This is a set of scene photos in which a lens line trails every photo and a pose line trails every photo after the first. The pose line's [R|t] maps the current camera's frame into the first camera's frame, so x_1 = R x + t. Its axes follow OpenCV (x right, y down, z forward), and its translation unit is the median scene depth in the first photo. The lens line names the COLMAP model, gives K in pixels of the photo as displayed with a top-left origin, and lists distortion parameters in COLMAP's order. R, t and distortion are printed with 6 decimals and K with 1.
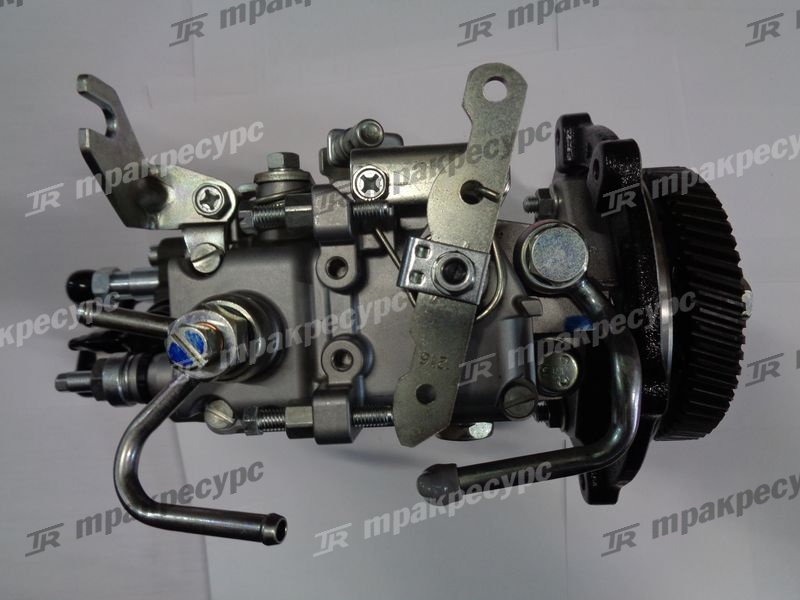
lens RADIAL K [[603.6, 0, 389.2], [0, 603.6, 299.0], [0, 0, 1]] dist [0.033266, 0.002169]
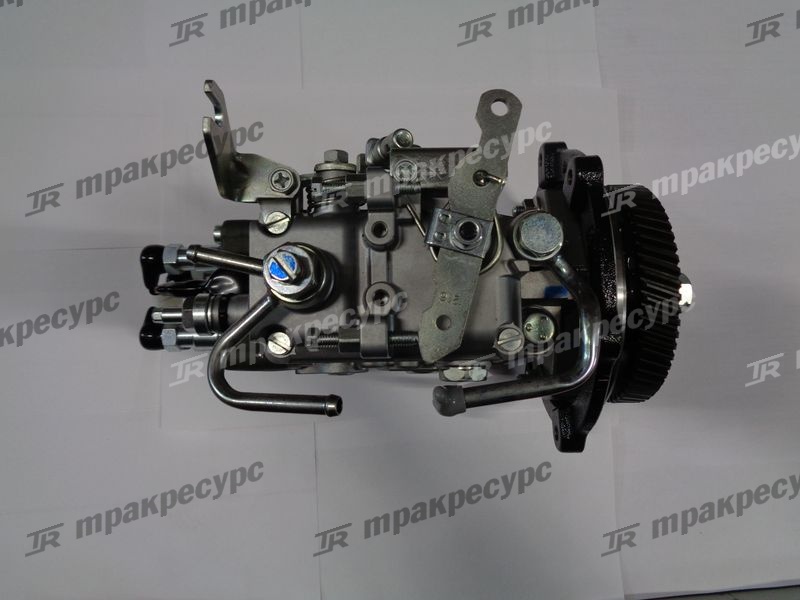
lens RADIAL K [[580.0, 0, 400.0], [0, 580.0, 300.0], [0, 0, 1]] dist [0.002639, -0.000645]
pose [[0.998082, 0.042862, 0.044656, -0.083057], [-0.039721, 0.996826, -0.068995, 0.172747], [-0.047472, 0.067089, 0.996617, -0.255798]]
